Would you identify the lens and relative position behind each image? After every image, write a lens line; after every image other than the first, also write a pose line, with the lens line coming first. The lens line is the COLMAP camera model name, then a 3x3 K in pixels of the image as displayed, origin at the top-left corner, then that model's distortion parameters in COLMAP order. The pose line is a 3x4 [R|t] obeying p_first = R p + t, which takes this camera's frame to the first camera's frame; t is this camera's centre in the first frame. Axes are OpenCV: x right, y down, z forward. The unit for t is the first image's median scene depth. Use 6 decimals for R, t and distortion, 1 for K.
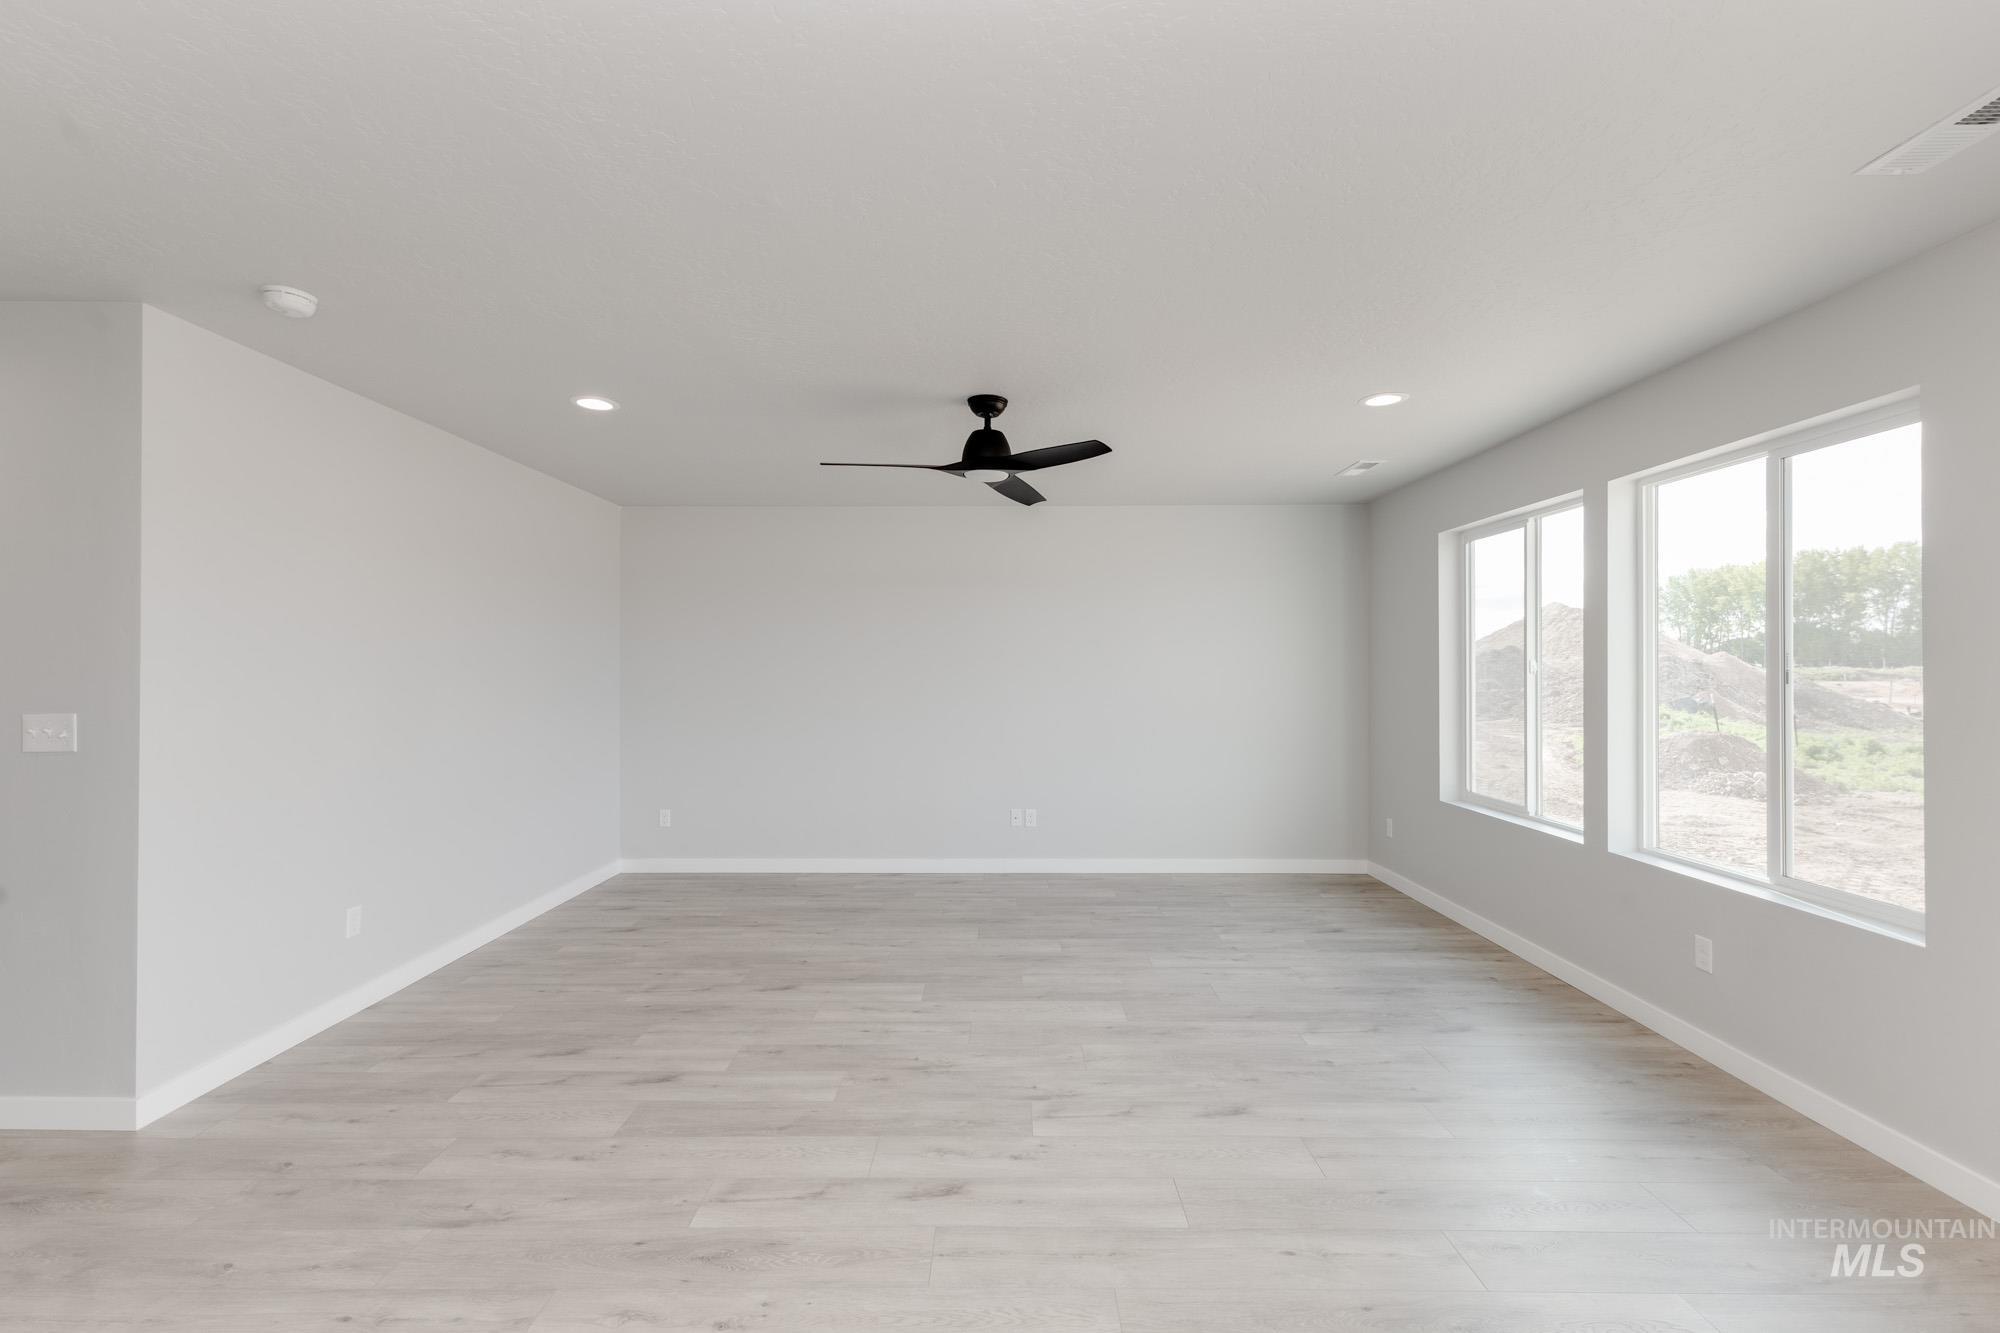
lens RADIAL K [[859.5, 0, 1001.5], [0, 859.5, 669.1], [0, 0, 1]] dist [0.013721, -0.001776]
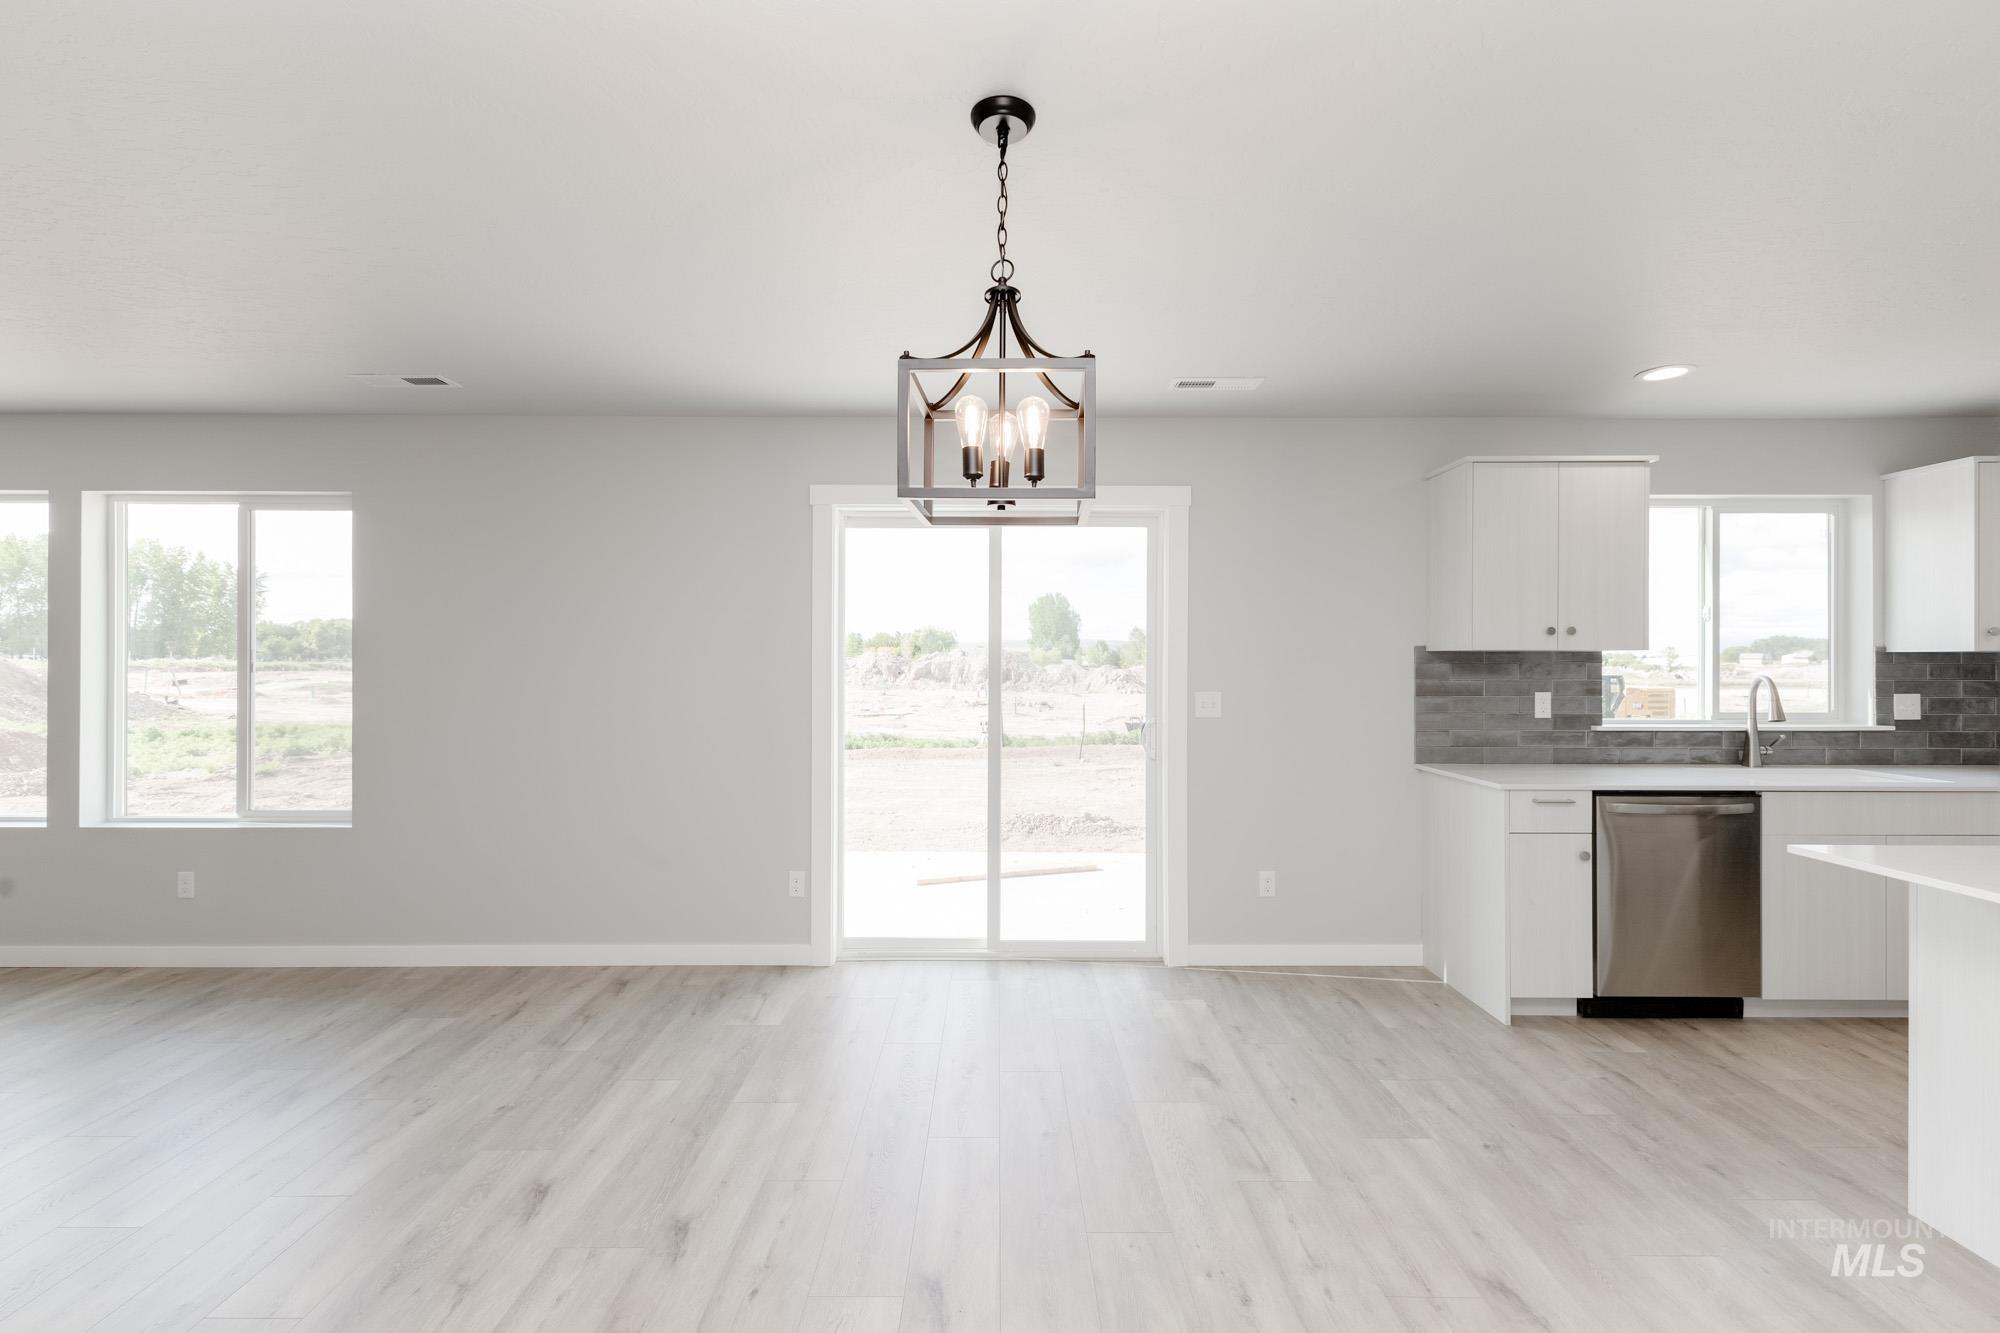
lens RADIAL K [[859.5, 0, 995.7], [0, 859.5, 666.7], [0, 0, 1]] dist [0.013721, -0.001776]
pose [[-0.008473, -0.002464, 0.999961, -0.409691], [-0.004237, 0.999988, 0.002428, 0.000477], [-0.999955, -0.004216, -0.008484, -0.150863]]
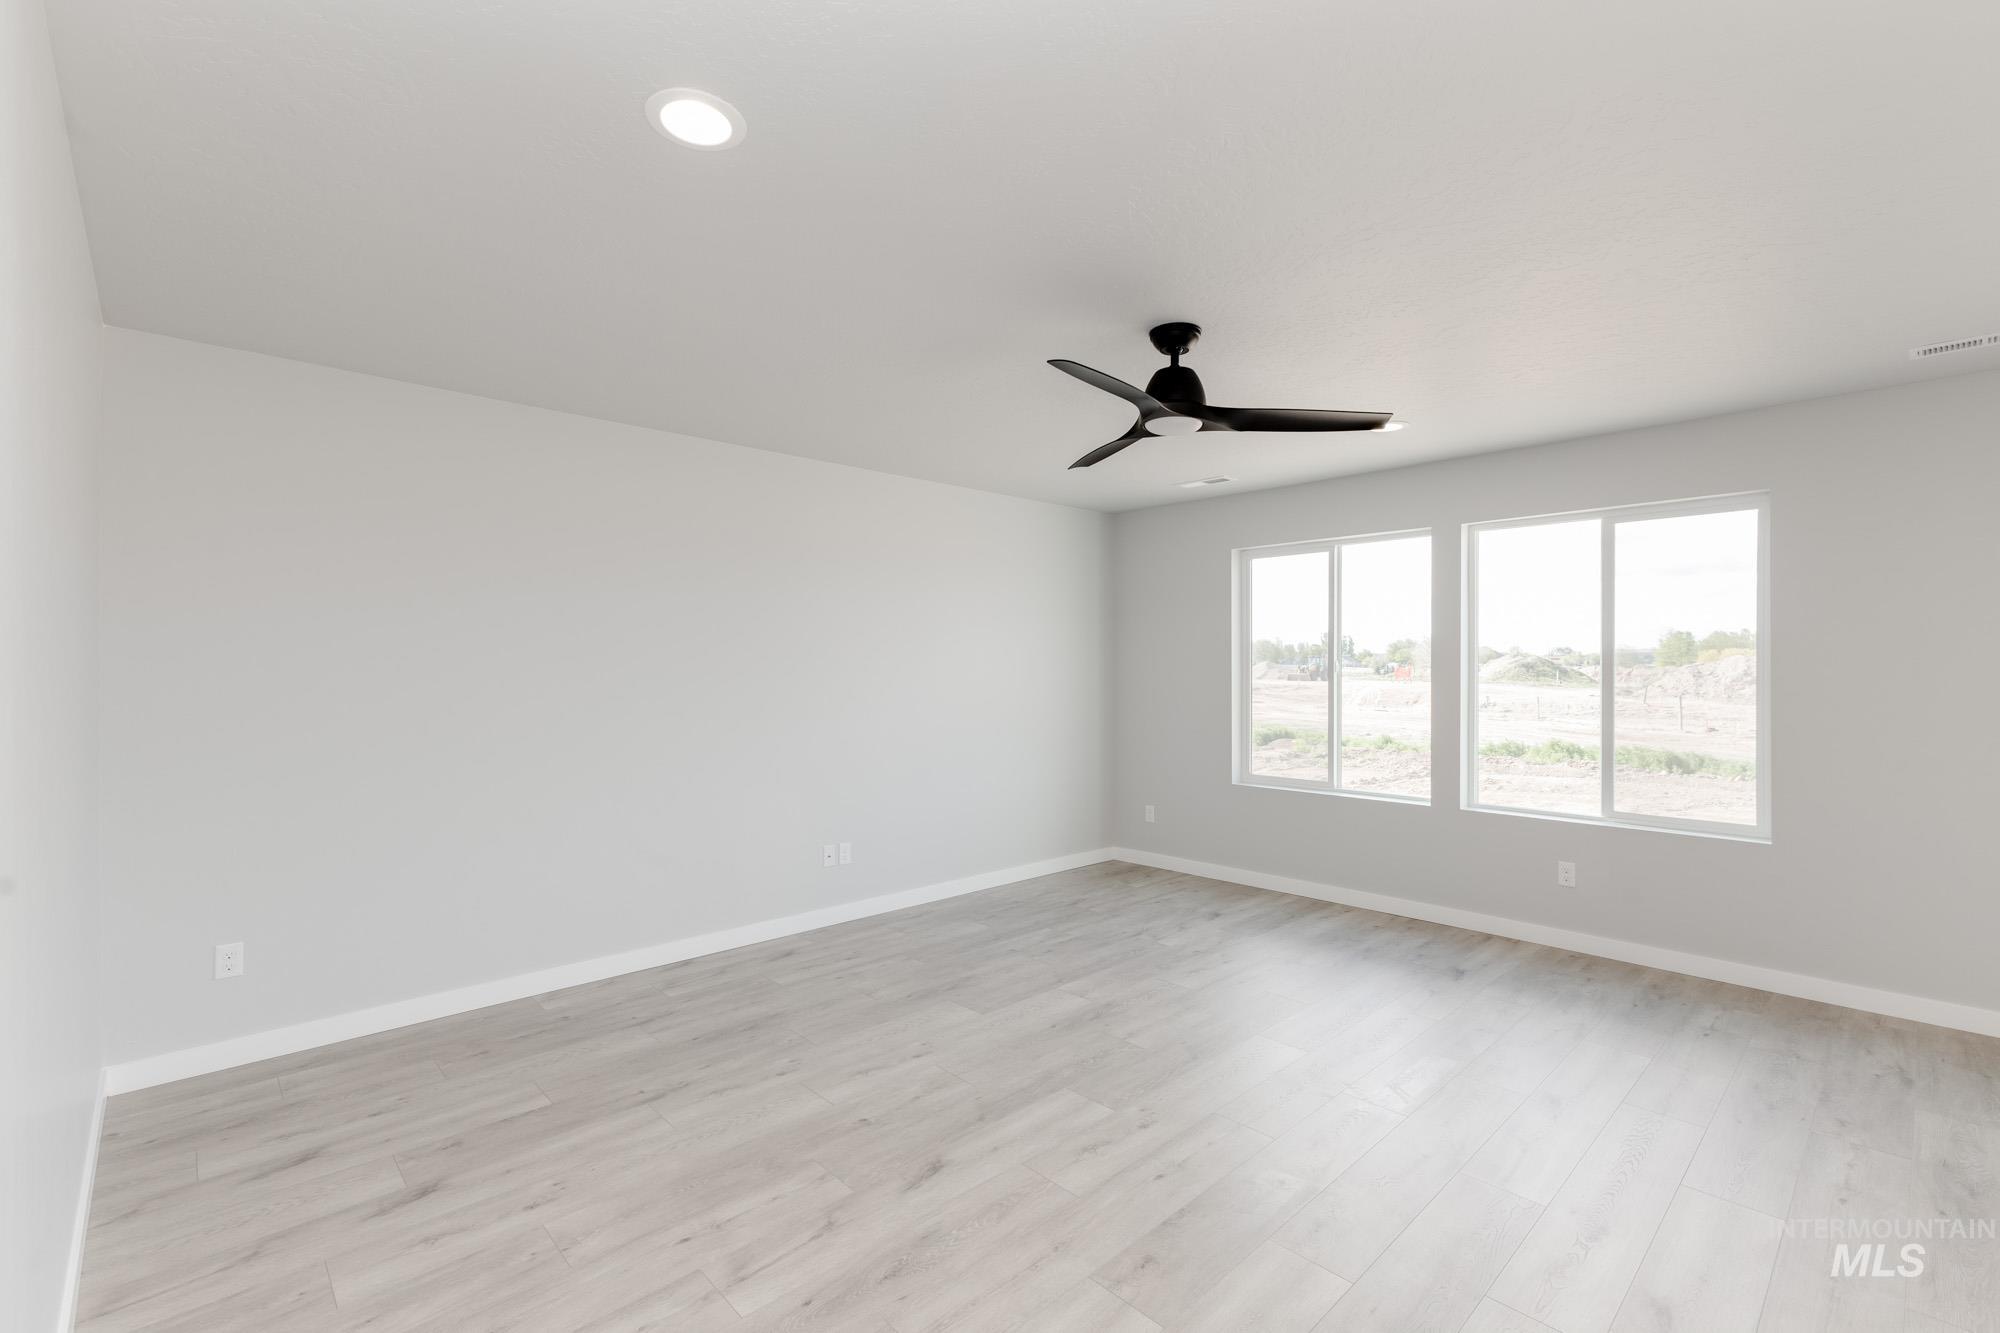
lens RADIAL K [[859.5, 0, 989.2], [0, 859.5, 663.8], [0, 0, 1]] dist [0.013721, -0.001776]
pose [[0.729391, 0.005482, 0.684075, -0.698372], [-0.000626, 0.999973, -0.007346, 0.003631], [-0.684097, 0.004930, 0.729375, 0.538166]]
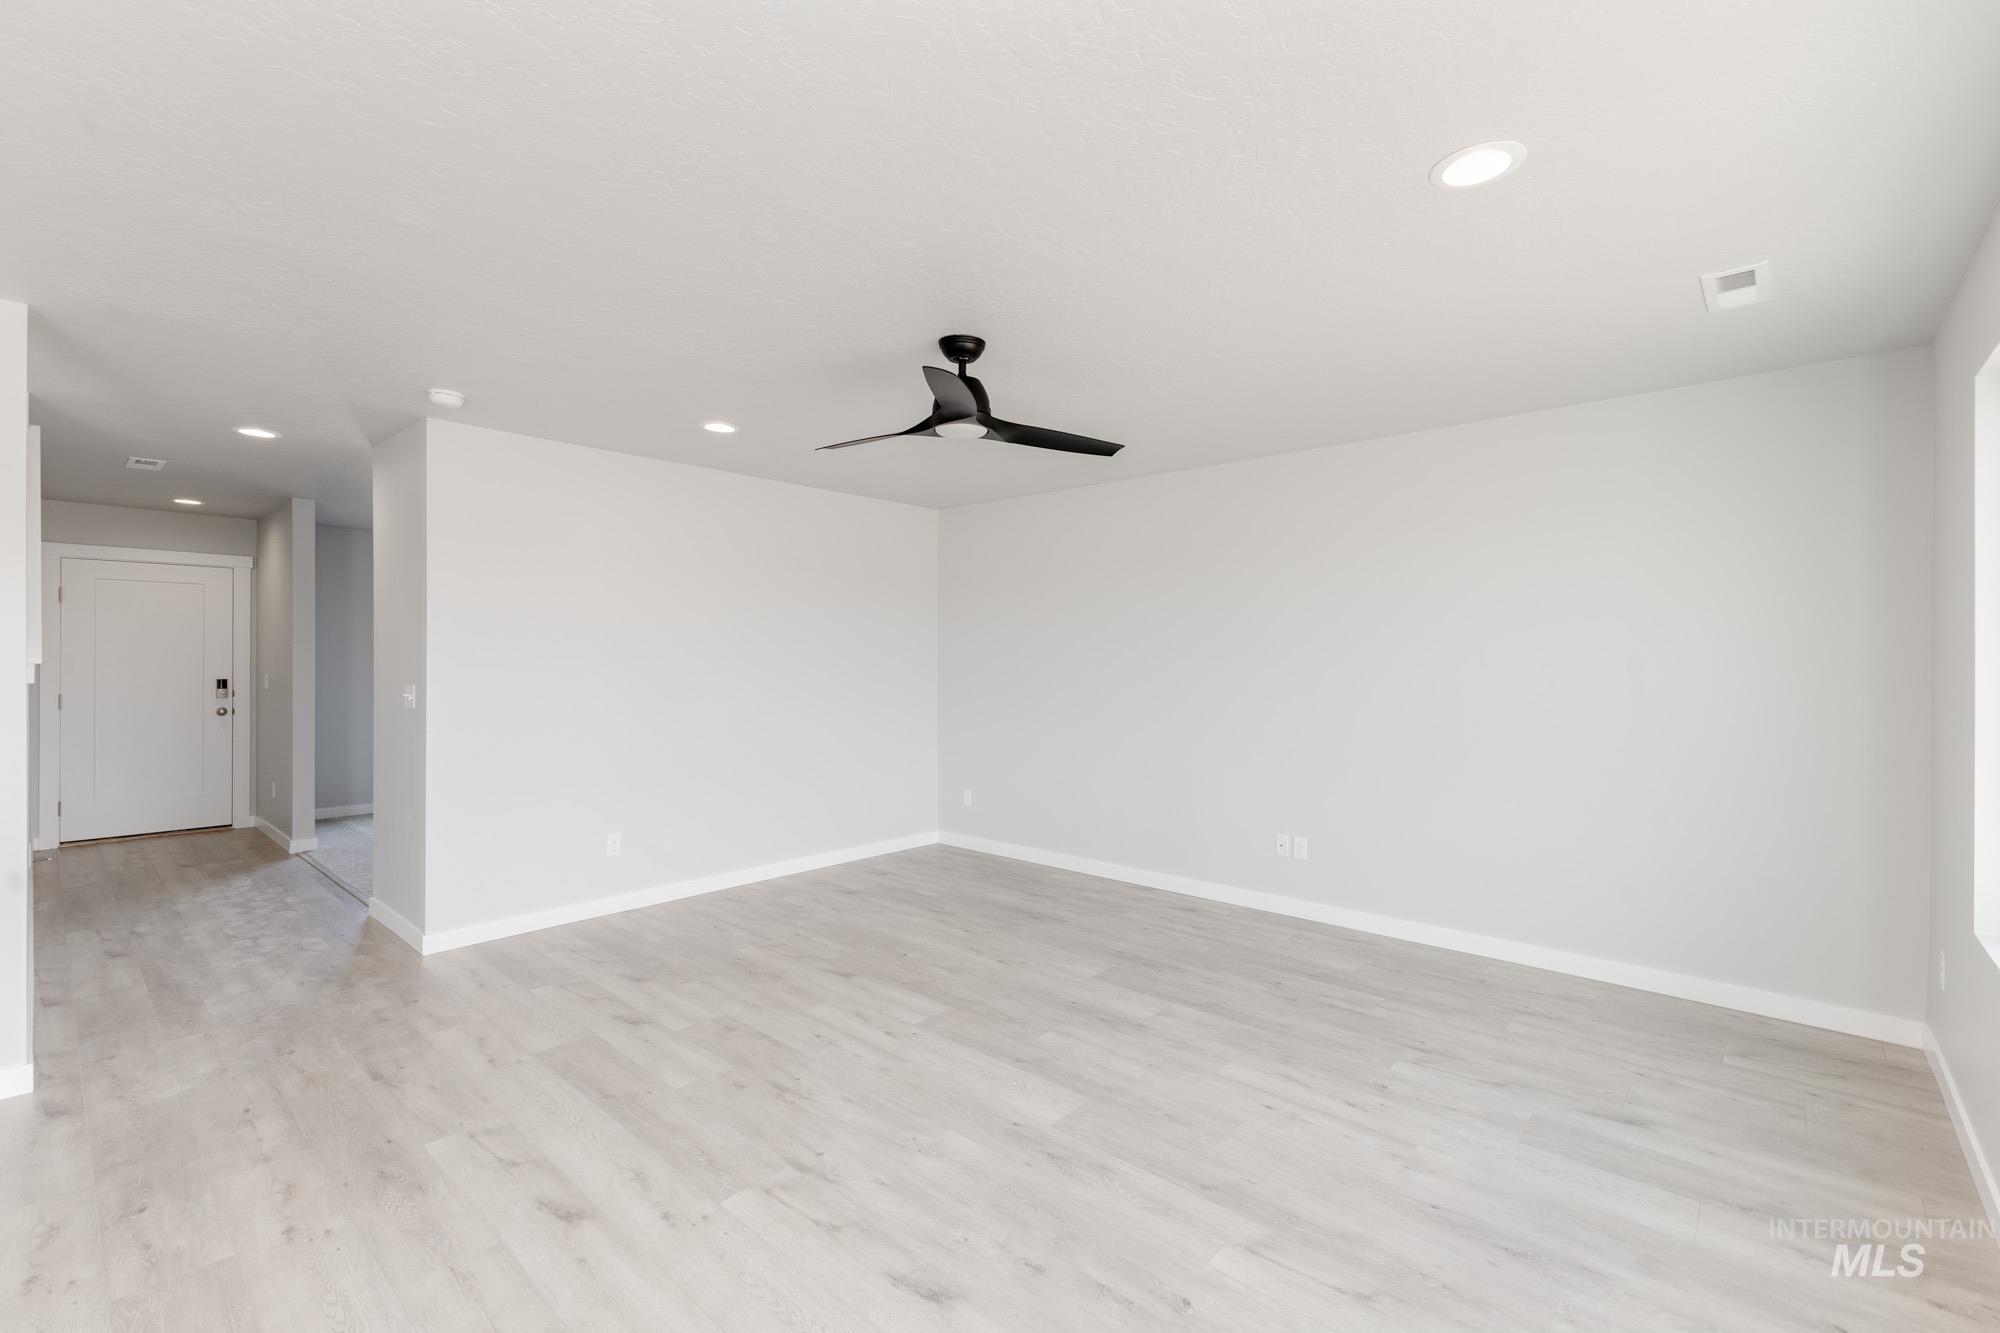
lens RADIAL K [[859.5, 0, 1007.9], [0, 859.5, 653.9], [0, 0, 1]] dist [0.013721, -0.001776]
pose [[0.751121, -0.003150, -0.660157, 0.589178], [-0.001529, 0.999978, -0.006510, 0.003480], [0.660162, 0.005899, 0.751100, 0.392914]]
